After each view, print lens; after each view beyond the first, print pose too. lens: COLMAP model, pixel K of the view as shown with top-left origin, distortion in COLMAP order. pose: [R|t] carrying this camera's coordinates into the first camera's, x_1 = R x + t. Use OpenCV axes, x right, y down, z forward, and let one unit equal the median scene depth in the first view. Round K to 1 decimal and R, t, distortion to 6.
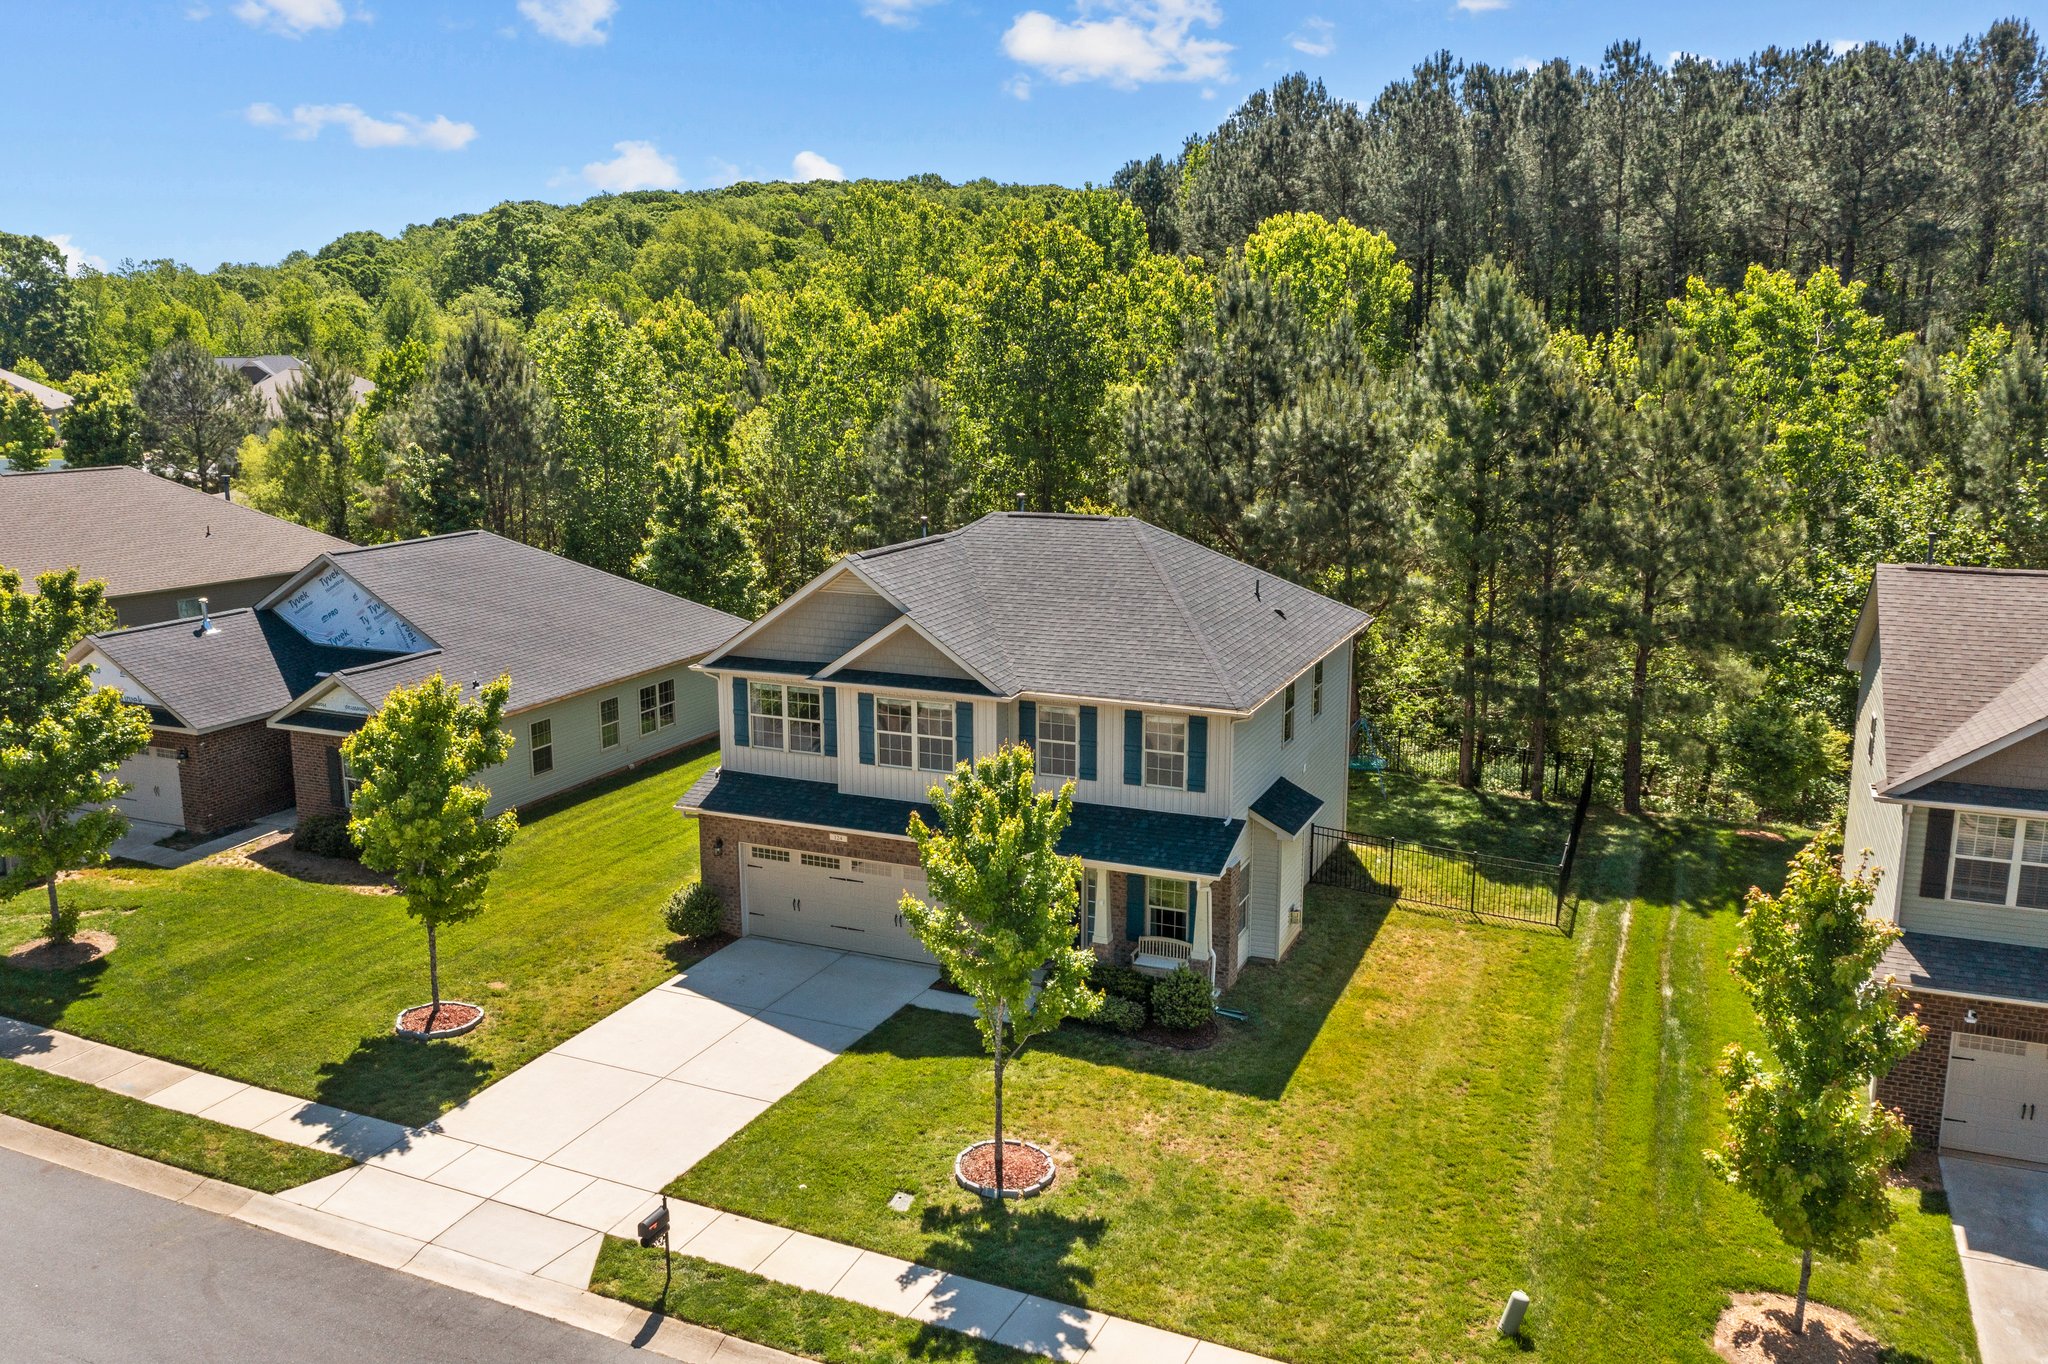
lens RADIAL K [[1627.6, 0, 1002.6], [0, 1627.6, 682.1], [0, 0, 1]] dist [-0.006308, 0.001018]
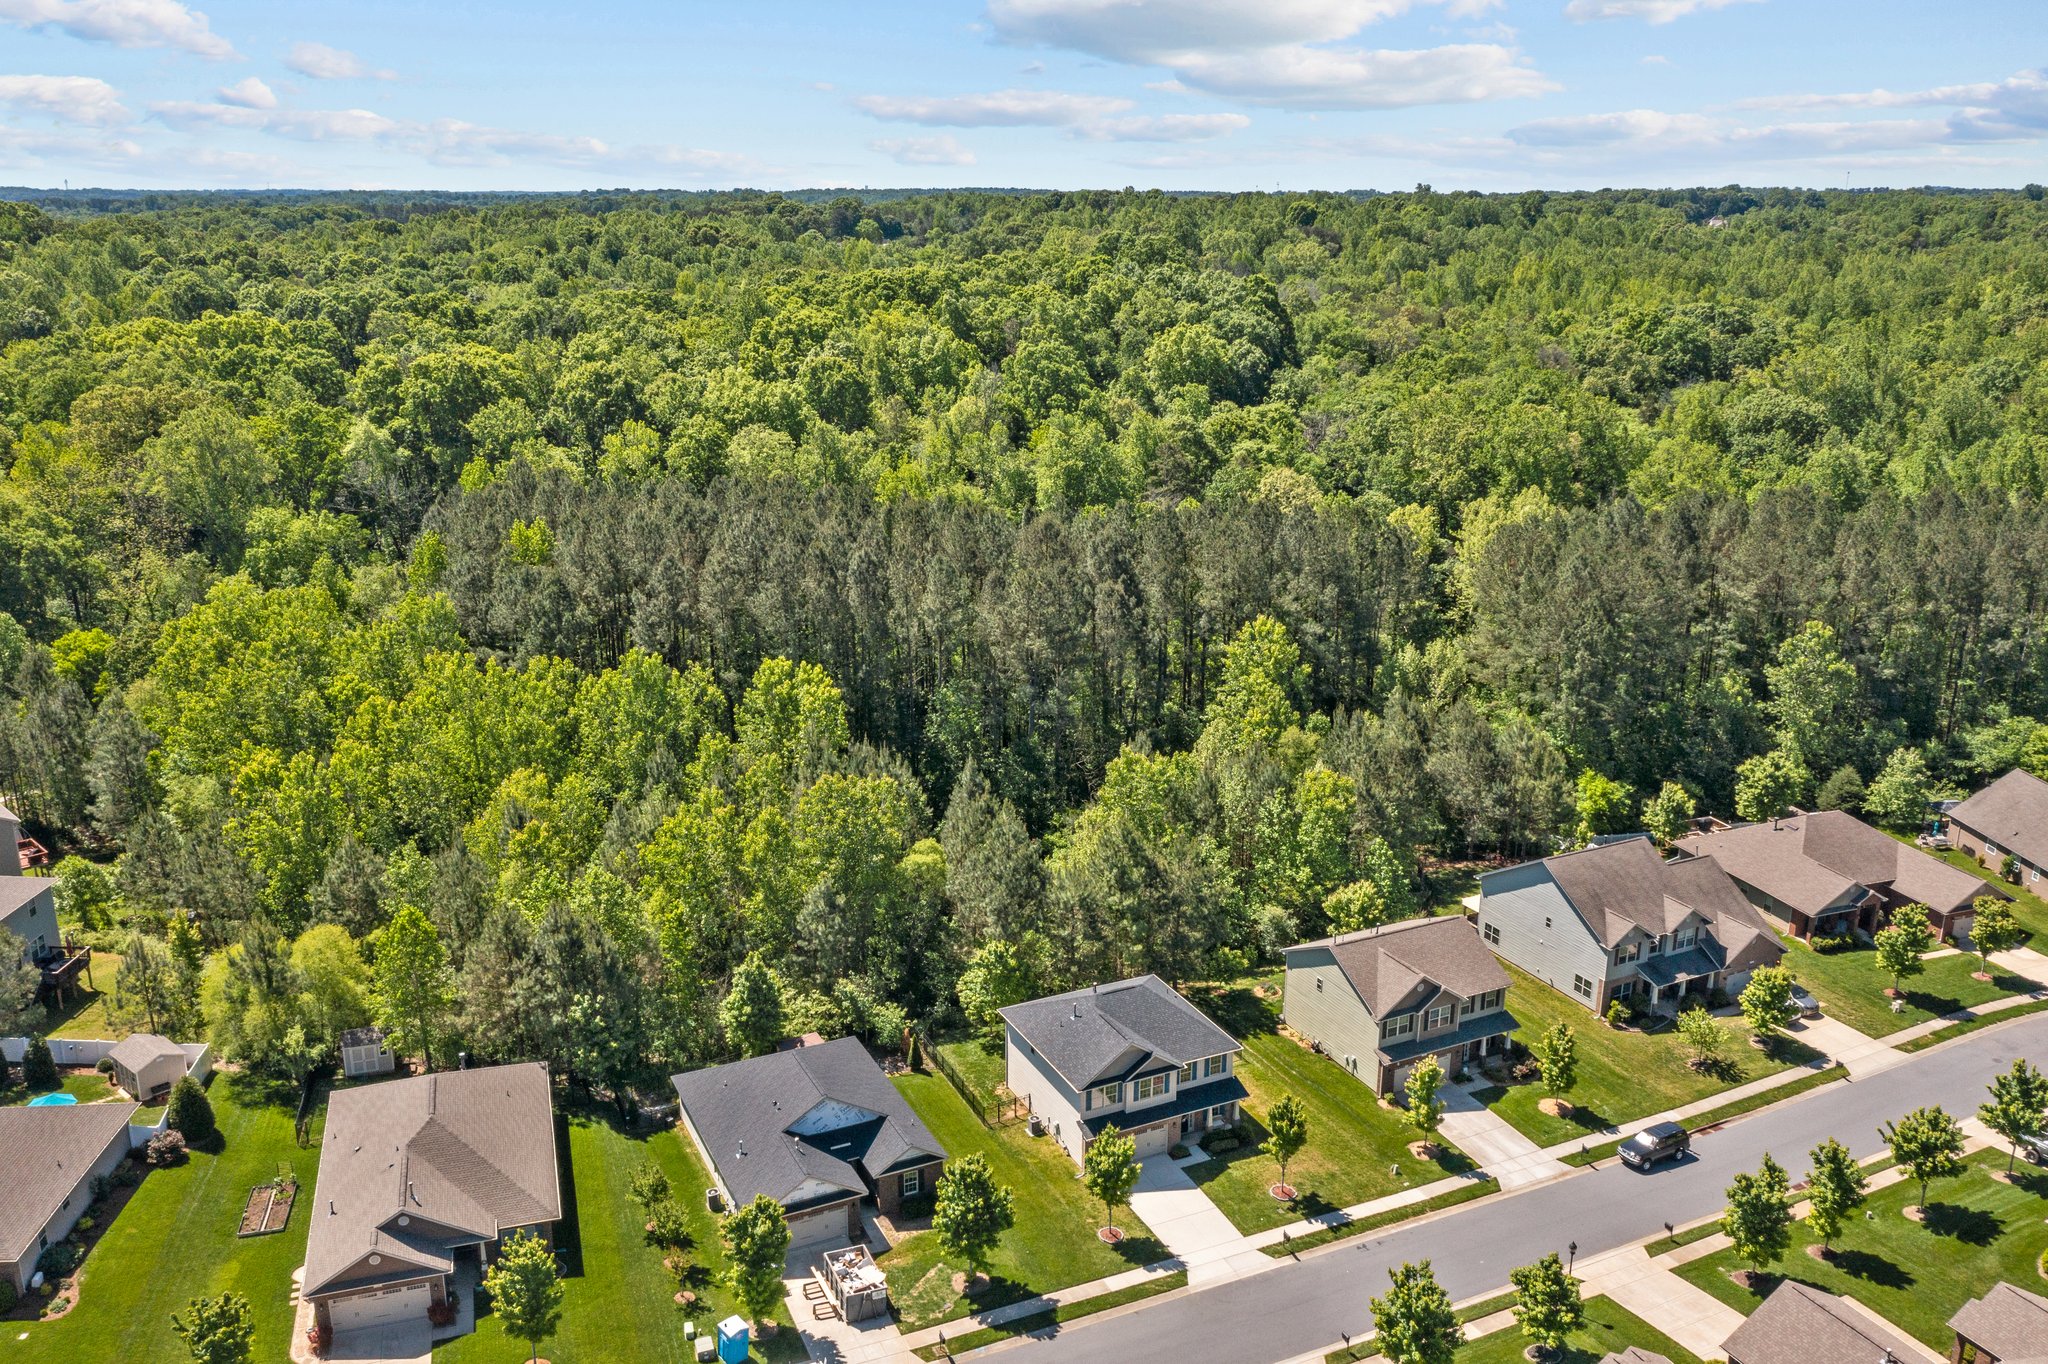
lens RADIAL K [[1603.6, 0, 1020.9], [0, 1603.6, 756.4], [0, 0, 1]] dist [-0.004639, 0.003948]
pose [[0.649278, -0.241213, 0.721287, -2.284754], [0.149653, 0.970352, 0.189792, -1.204633], [-0.745682, -0.015285, 0.666127, -0.848291]]
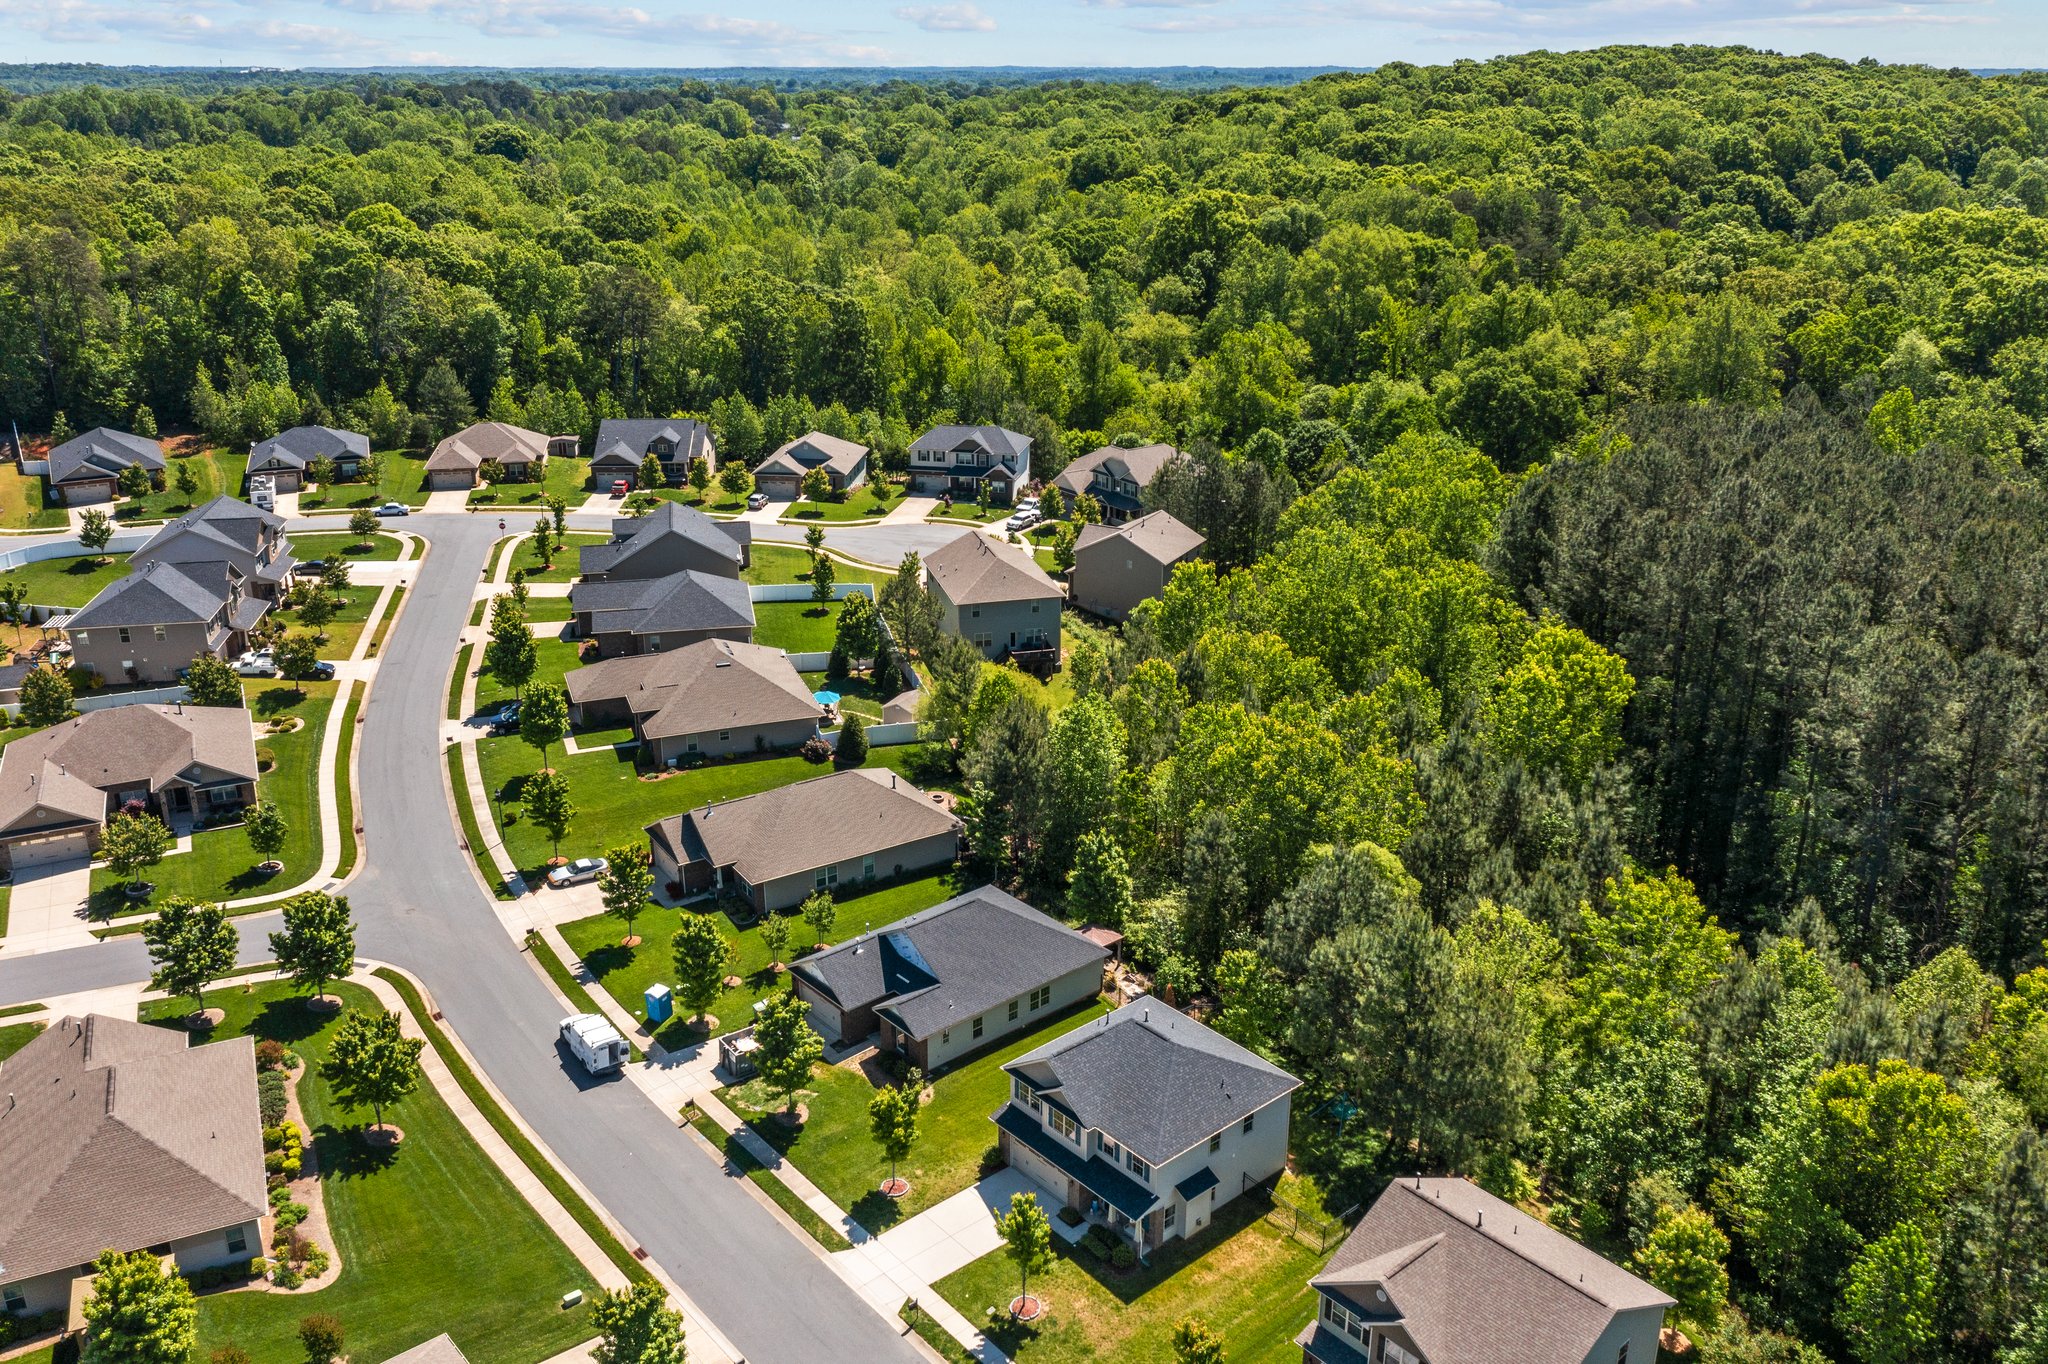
lens RADIAL K [[1629.2, 0, 1027.9], [0, 1629.2, 695.0], [0, 0, 1]] dist [-0.005710, 0.003172]
pose [[0.906575, 0.155534, -0.392341, 0.827912], [-0.093021, 0.980394, 0.173711, -1.114687], [0.411666, -0.120986, 0.903268, -1.355818]]
